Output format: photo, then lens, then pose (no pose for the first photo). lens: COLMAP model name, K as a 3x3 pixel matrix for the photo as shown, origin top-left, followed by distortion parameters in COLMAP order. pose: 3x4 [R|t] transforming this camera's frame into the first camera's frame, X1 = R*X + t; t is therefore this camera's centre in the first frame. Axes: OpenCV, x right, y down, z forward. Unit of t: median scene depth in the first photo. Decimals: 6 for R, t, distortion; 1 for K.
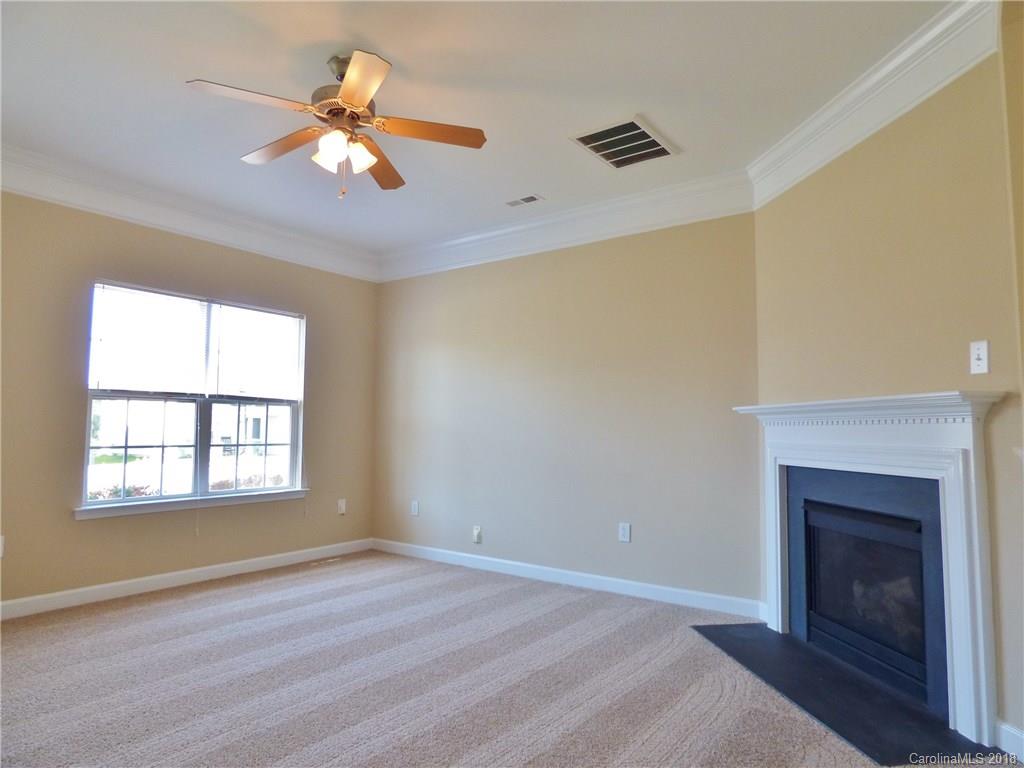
lens RADIAL K [[625.6, 0, 512.0], [0, 625.6, 384.0], [0, 0, 1]] dist [-0.008486, 0.000111]
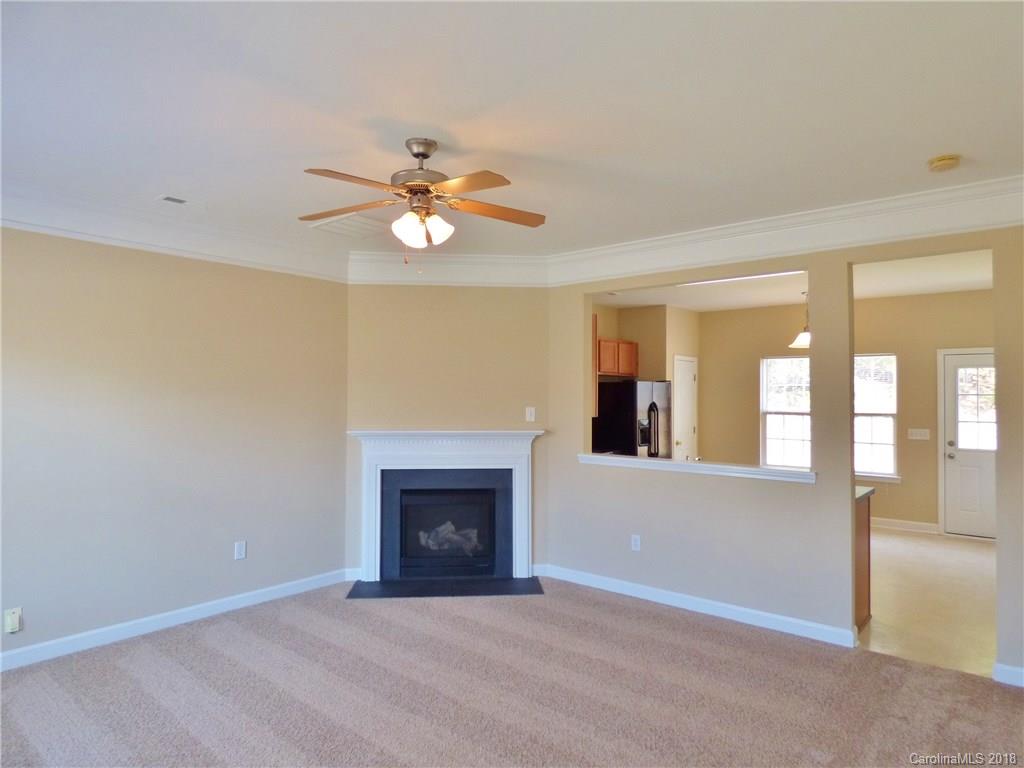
lens RADIAL K [[625.6, 0, 512.0], [0, 625.6, 384.0], [0, 0, 1]] dist [-0.008486, 0.000111]
pose [[0.067085, 0.008735, 0.997709, -0.879563], [-0.077575, 0.996980, -0.003513, -0.079181], [-0.994727, -0.077161, 0.067560, 0.507476]]
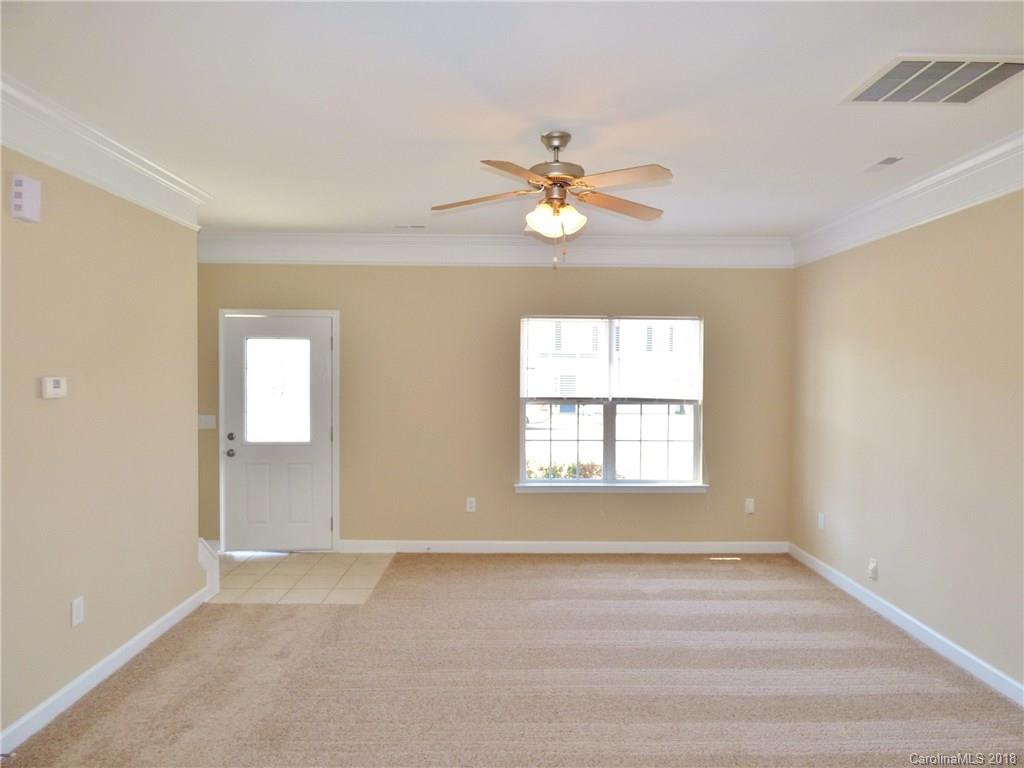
lens RADIAL K [[619.7, 0, 512.0], [0, 619.7, 384.0], [0, 0, 1]] dist [-0.017581, -0.001778]
pose [[0.604930, 0.011614, -0.796194, 0.379347], [0.055283, 0.996868, 0.056544, -0.098973], [0.794357, -0.078221, 0.602394, 0.173004]]
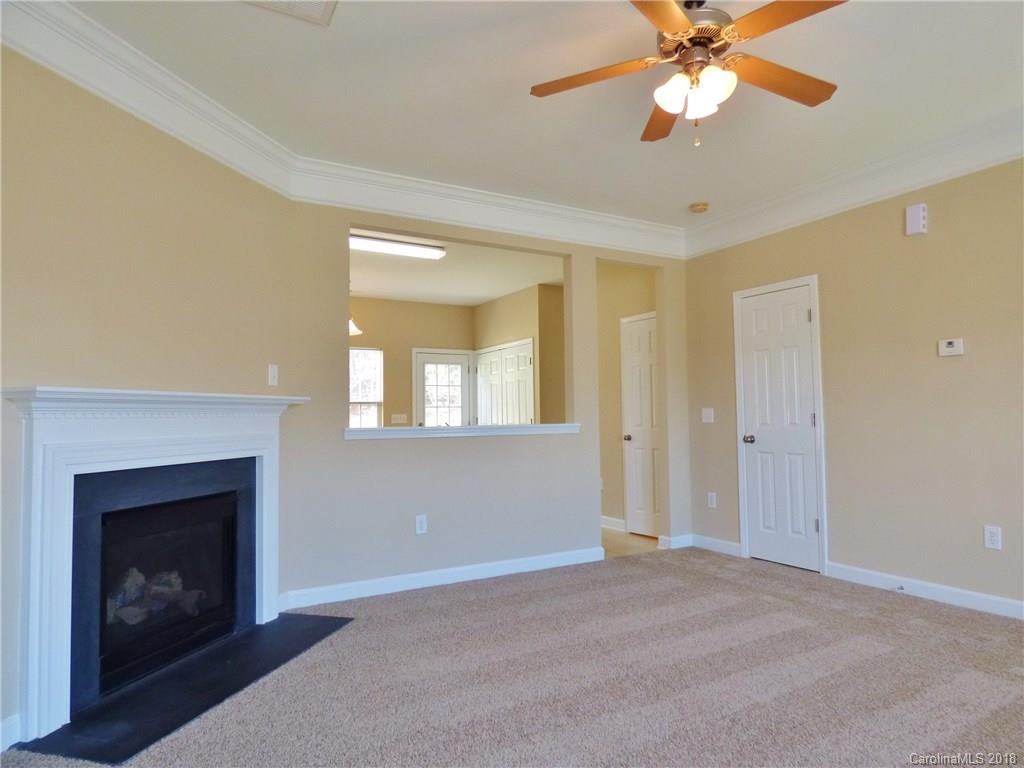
lens RADIAL K [[633.8, 0, 512.0], [0, 633.8, 384.0], [0, 0, 1]] dist [-0.004744, -0.000322]
pose [[-0.914352, 0.026824, 0.404030, -0.250168], [-0.022294, 0.992955, -0.116376, 0.084191], [-0.404305, -0.115416, -0.907313, 1.219988]]
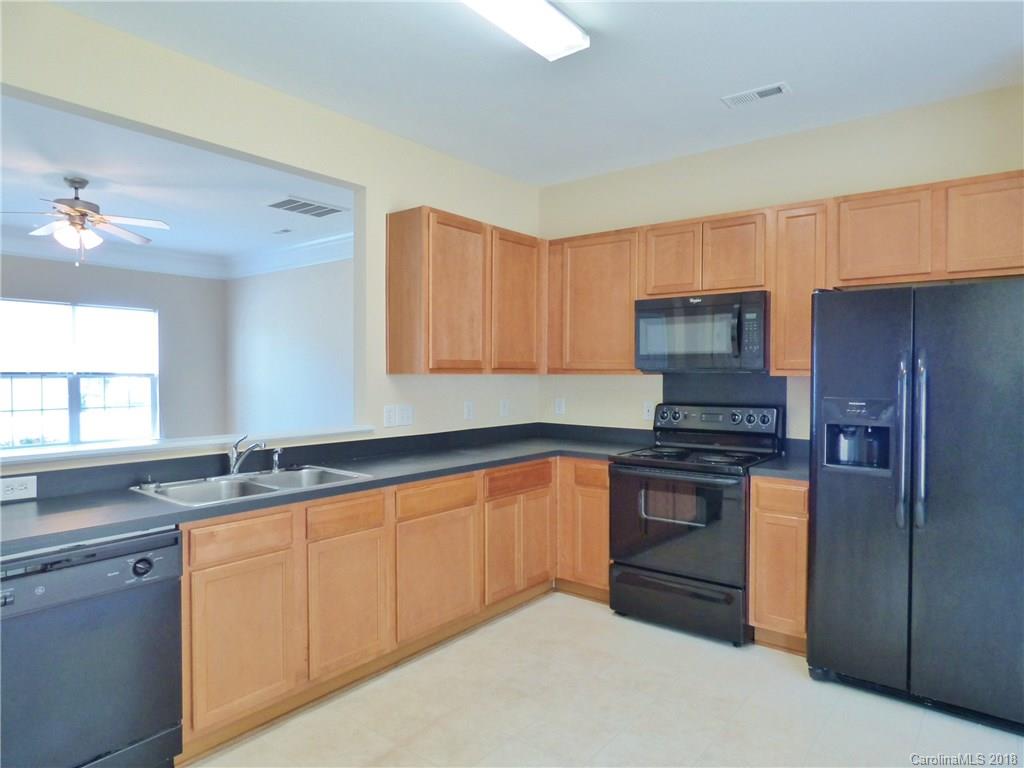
lens RADIAL K [[625.6, 0, 512.0], [0, 625.6, 384.0], [0, 0, 1]] dist [-0.008486, 0.000111]
pose [[0.999309, -0.004125, -0.036940, 0.621886], [0.007412, 0.995977, 0.089307, -0.085799], [0.036423, -0.089519, 0.995319, -0.408333]]
